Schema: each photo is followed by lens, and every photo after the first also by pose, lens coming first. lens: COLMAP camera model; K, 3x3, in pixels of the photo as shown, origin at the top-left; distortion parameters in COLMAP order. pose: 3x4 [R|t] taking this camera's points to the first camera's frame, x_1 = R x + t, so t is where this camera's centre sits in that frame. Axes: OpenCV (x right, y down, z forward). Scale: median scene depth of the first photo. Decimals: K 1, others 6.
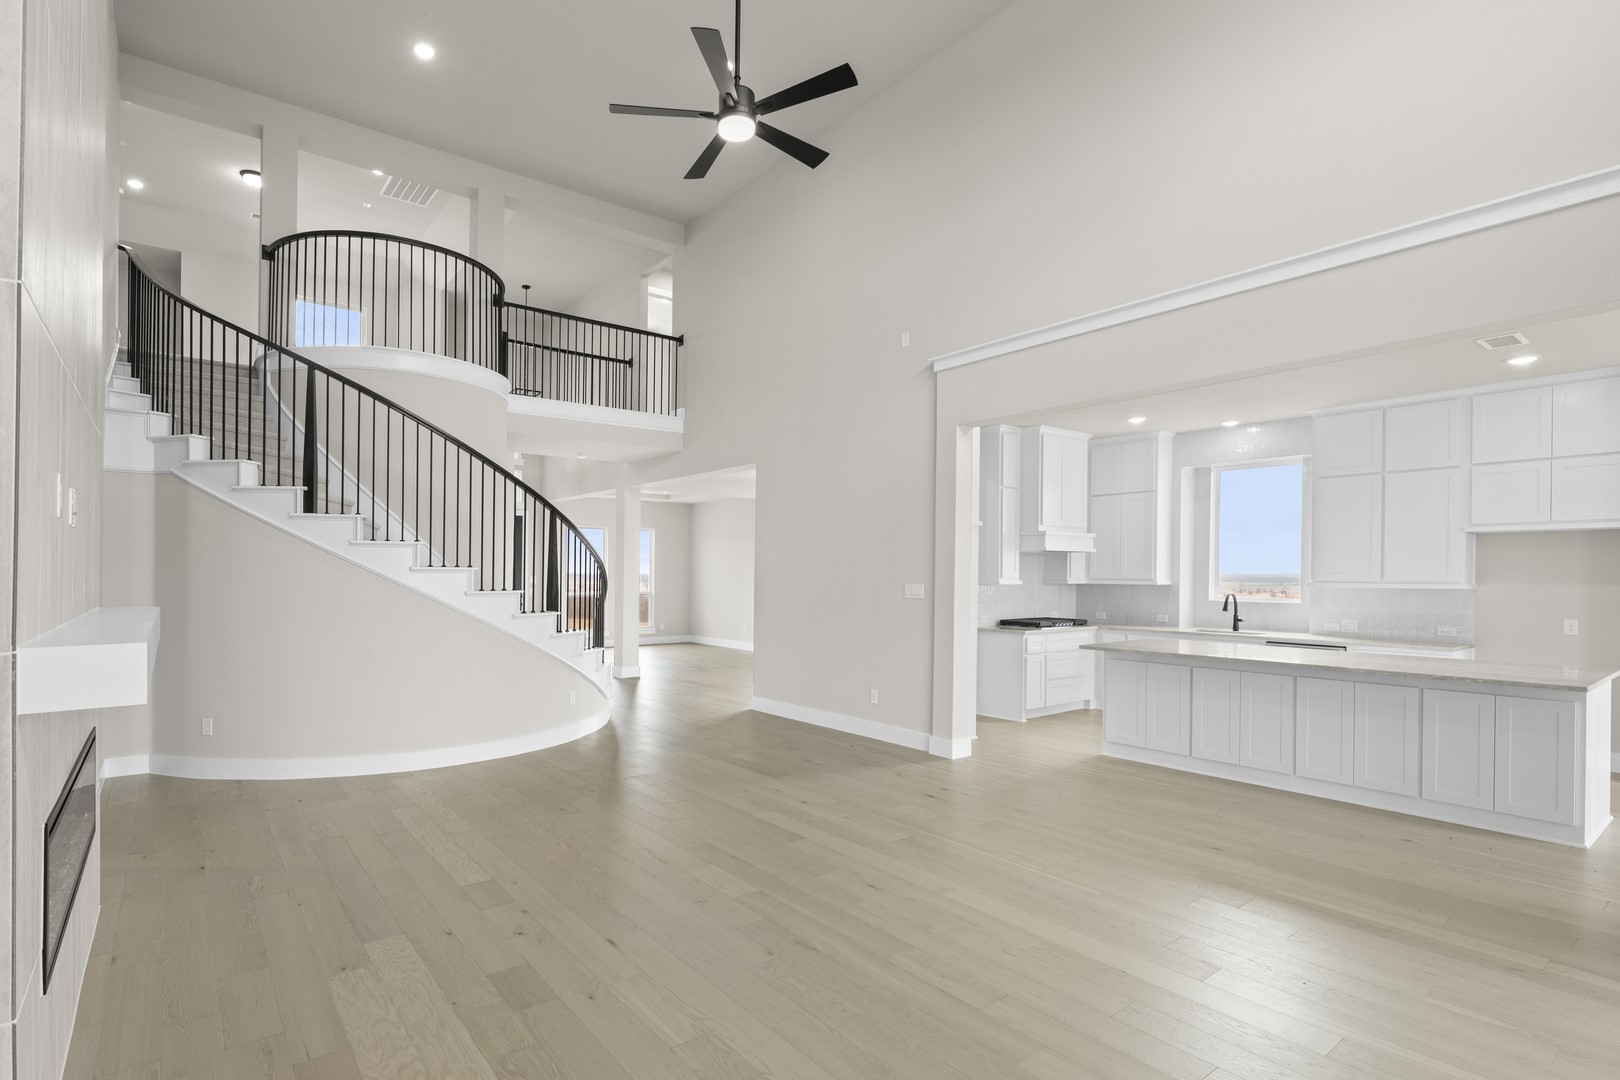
lens RADIAL K [[761.0, 0, 736.5], [0, 761.0, 561.7], [0, 0, 1]] dist [-0.002096, -0.000161]
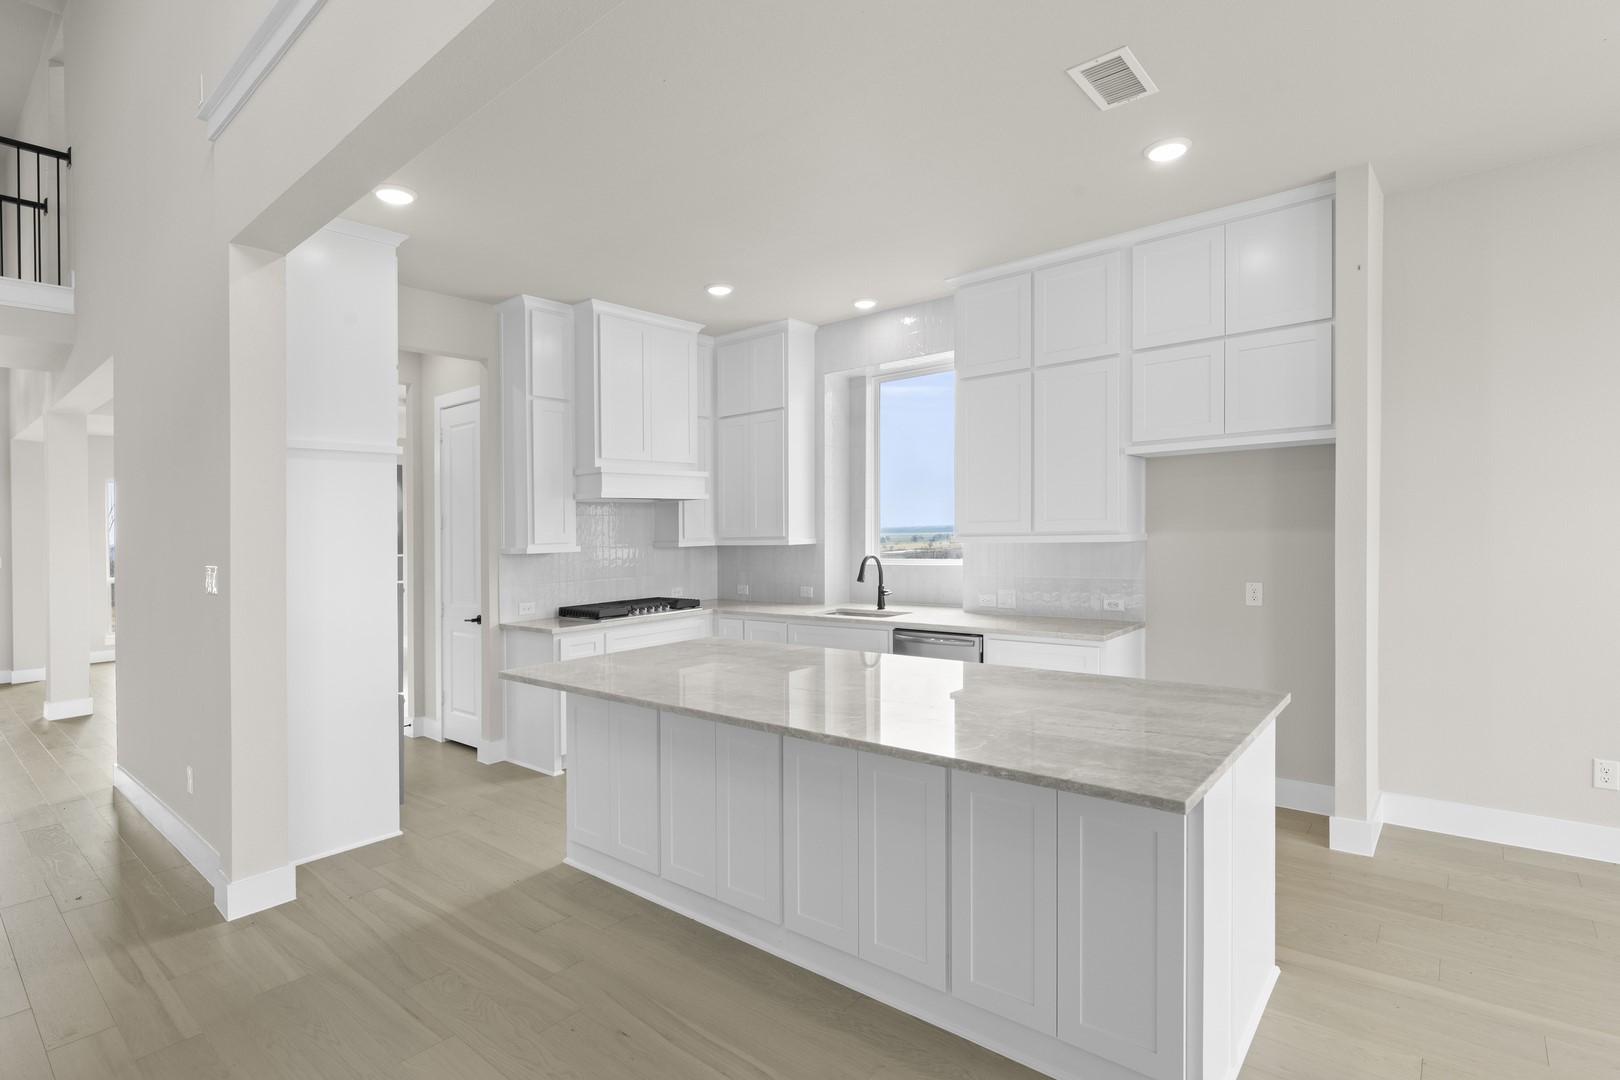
lens RADIAL K [[784.6, 0, 814.3], [0, 784.6, 540.3], [0, 0, 1]] dist [0.001905, 0.000542]
pose [[0.966343, -0.033418, 0.255078, 0.405060], [0.026585, 0.999191, 0.030188, 0.005647], [-0.255881, -0.022391, 0.966449, 0.317977]]
